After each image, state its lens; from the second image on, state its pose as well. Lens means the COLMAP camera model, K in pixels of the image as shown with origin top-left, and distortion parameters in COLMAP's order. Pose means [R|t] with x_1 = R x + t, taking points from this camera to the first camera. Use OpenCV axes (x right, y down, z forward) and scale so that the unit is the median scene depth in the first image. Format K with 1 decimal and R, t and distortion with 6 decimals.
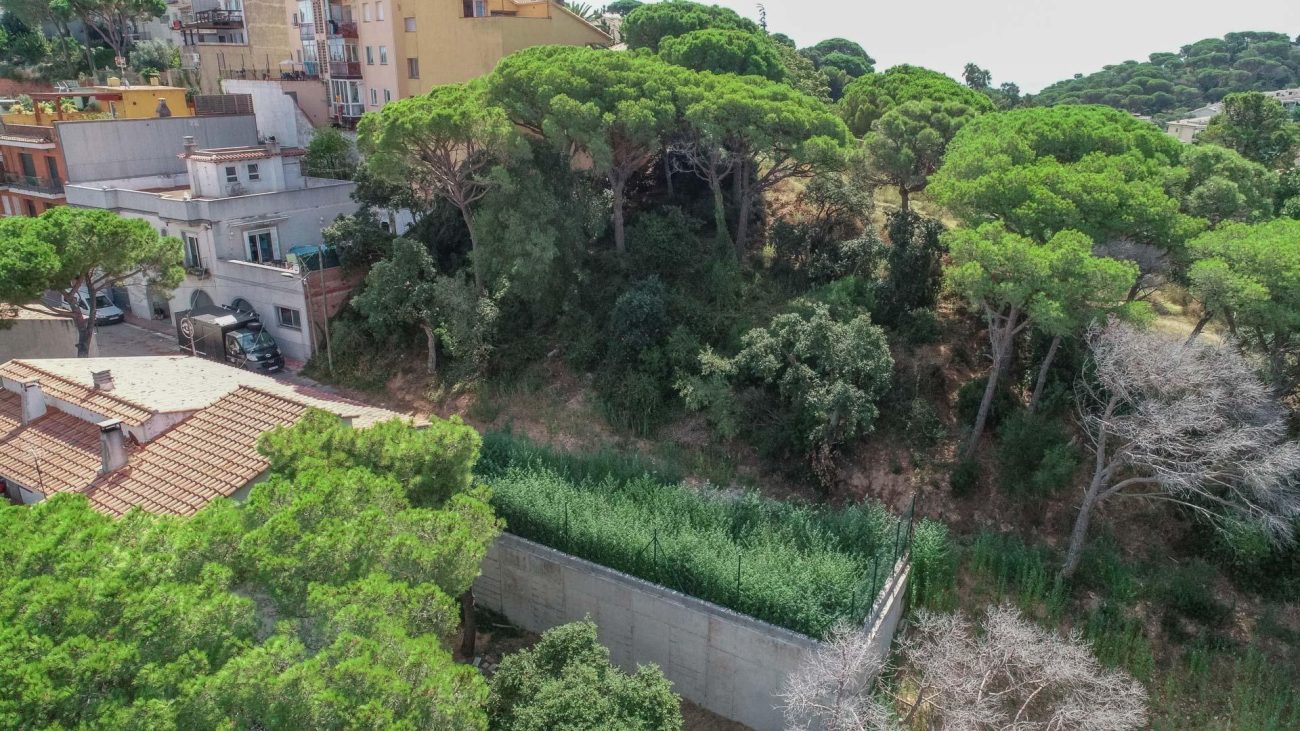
lens RADIAL K [[867.4, 0, 644.9], [0, 867.4, 370.9], [0, 0, 1]] dist [-0.001494, -0.002059]
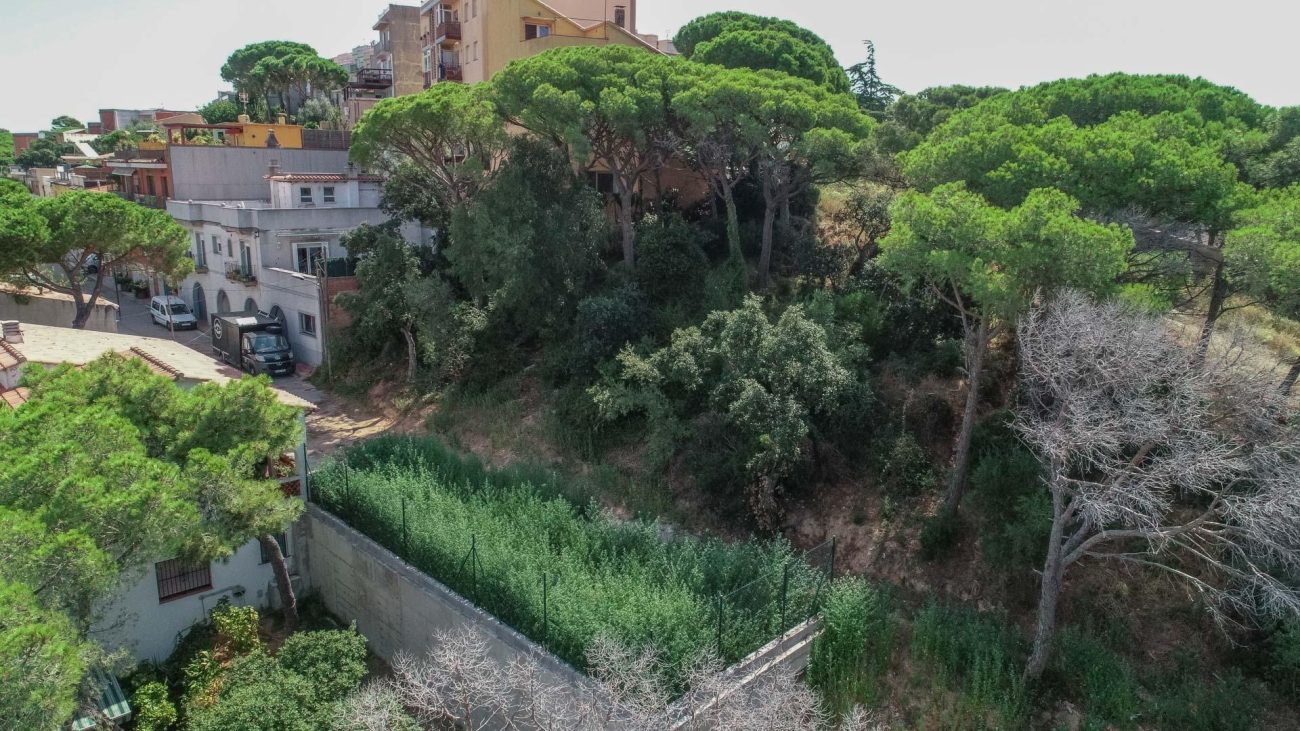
lens RADIAL K [[867.4, 0, 645.4], [0, 867.4, 372.1], [0, 0, 1]] dist [-0.001494, -0.002059]
pose [[0.969952, 0.066156, -0.234128, 0.241130], [-0.091350, 0.990941, -0.098443, 0.067030], [0.225495, 0.116872, 0.967209, 0.161451]]
